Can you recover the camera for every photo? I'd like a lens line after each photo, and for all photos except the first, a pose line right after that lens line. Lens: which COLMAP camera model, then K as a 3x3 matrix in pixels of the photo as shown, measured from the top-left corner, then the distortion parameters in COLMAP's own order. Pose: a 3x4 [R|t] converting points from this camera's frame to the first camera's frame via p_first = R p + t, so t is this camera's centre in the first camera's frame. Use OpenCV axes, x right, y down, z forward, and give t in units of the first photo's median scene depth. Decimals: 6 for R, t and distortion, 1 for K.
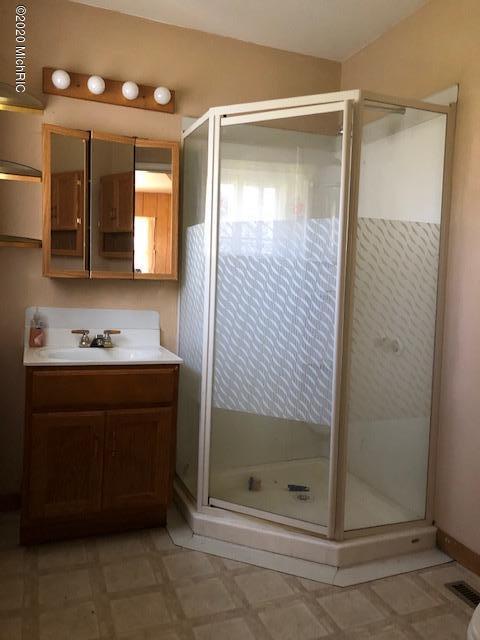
lens RADIAL K [[526.9, 0, 239.7], [0, 526.9, 318.6], [0, 0, 1]] dist [0.022942, -0.004342]
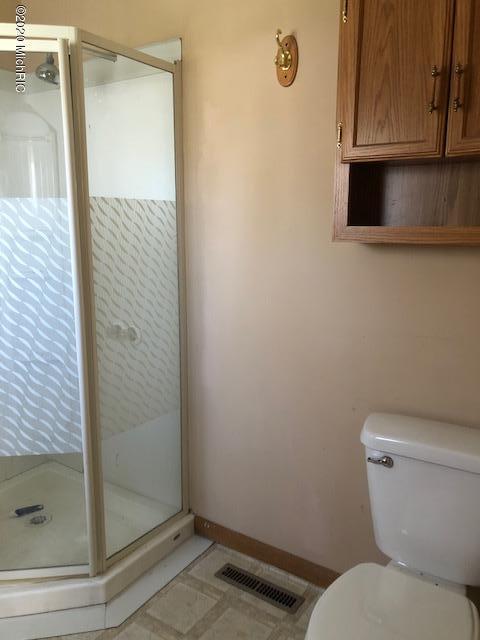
lens RADIAL K [[526.9, 0, 240.3], [0, 526.9, 320.9], [0, 0, 1]] dist [0.022942, -0.004342]
pose [[0.821051, -0.136537, 0.554286, -0.054457], [0.068794, 0.987564, 0.141364, -0.098691], [-0.566695, -0.077936, 0.820233, 0.190964]]
